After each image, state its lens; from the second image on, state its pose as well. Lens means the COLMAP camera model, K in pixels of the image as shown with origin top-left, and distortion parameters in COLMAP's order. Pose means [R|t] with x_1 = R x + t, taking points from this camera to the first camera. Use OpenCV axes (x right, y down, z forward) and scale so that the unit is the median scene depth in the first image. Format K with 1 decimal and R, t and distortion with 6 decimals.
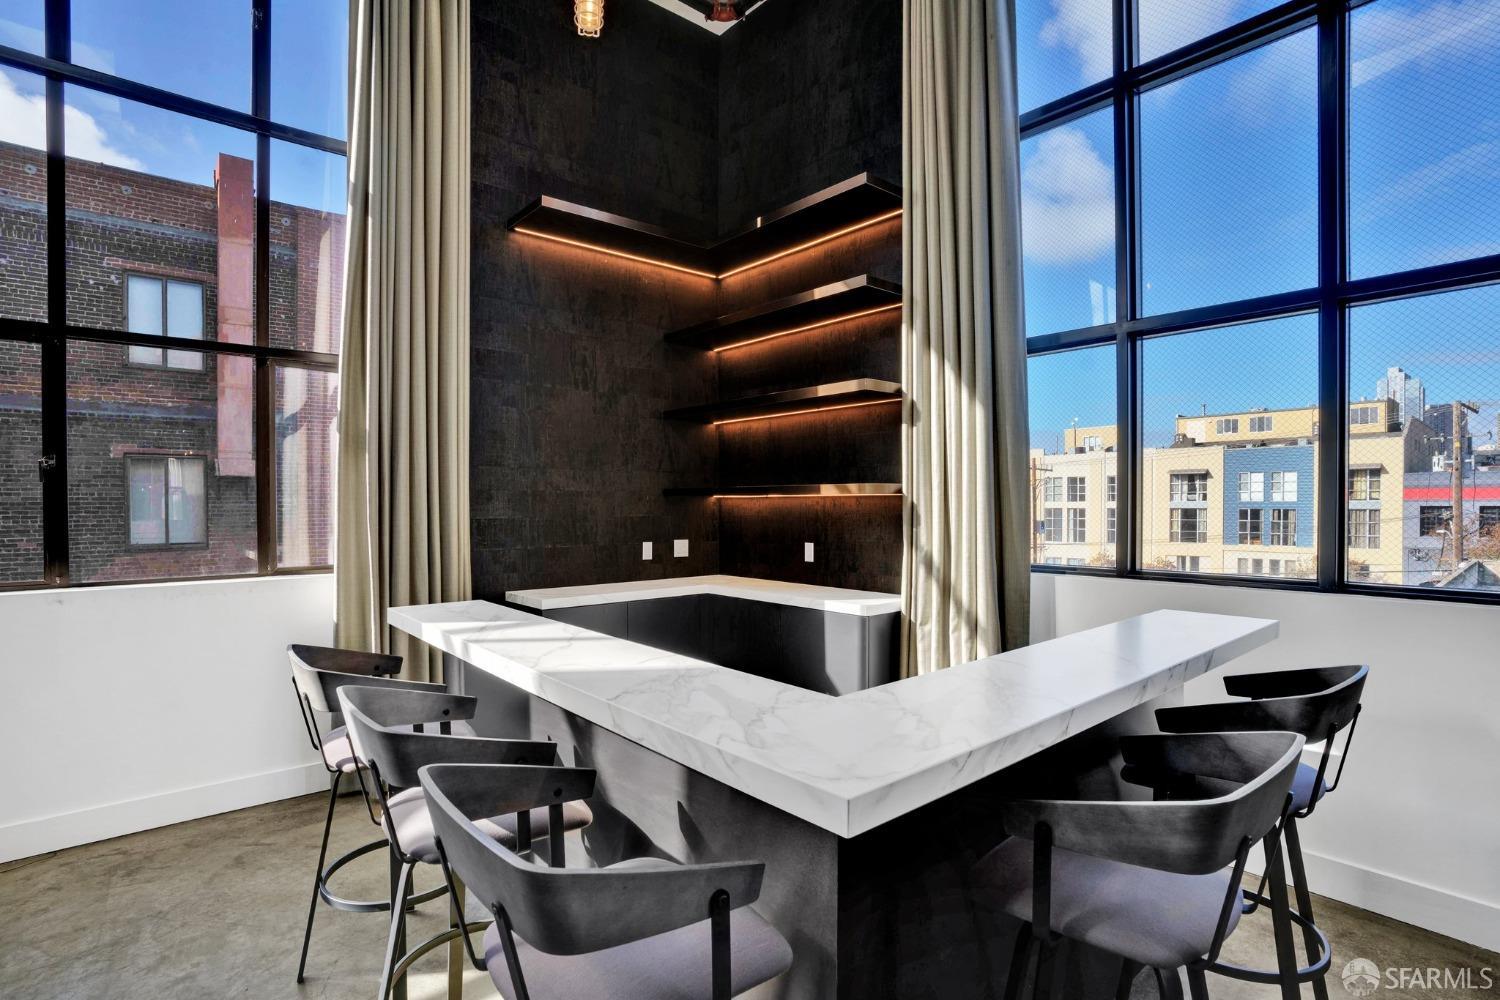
lens RADIAL K [[736.7, 0, 750.0], [0, 736.7, 500.0], [0, 0, 1]] dist [-0.062271, 0.025220]
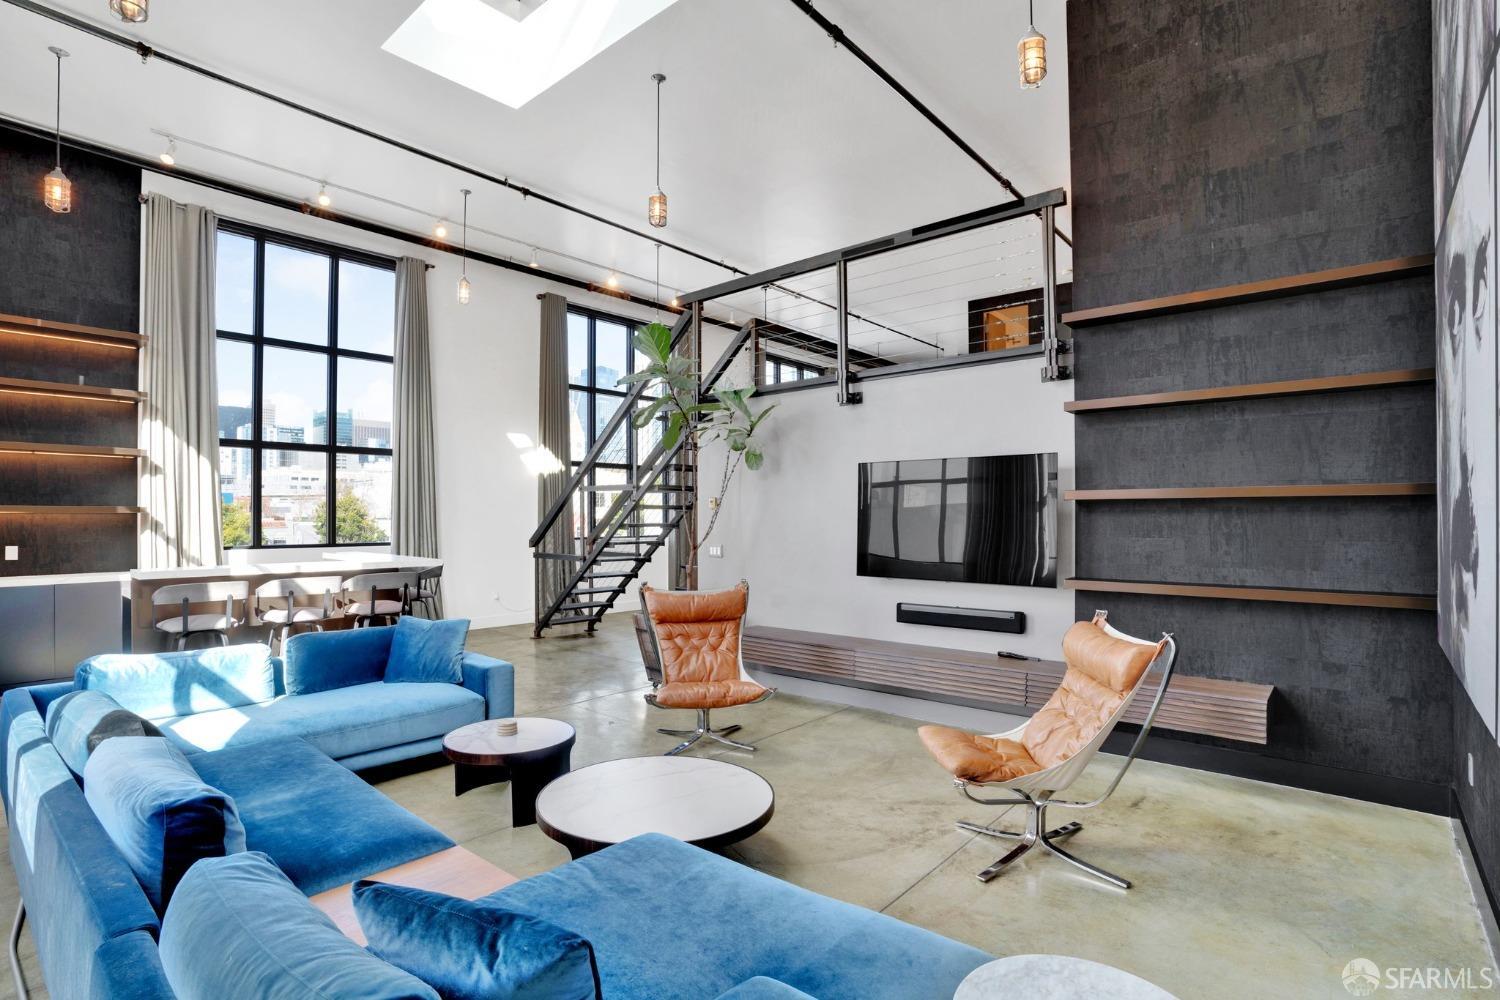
lens RADIAL K [[736.7, 0, 750.0], [0, 736.7, 500.0], [0, 0, 1]] dist [-0.062271, 0.025220]
pose [[-0.154334, 0.017369, 0.987866, -1.562428], [0.003661, 0.999849, -0.017008, -0.001744], [-0.988012, 0.000991, -0.154374, -0.186434]]
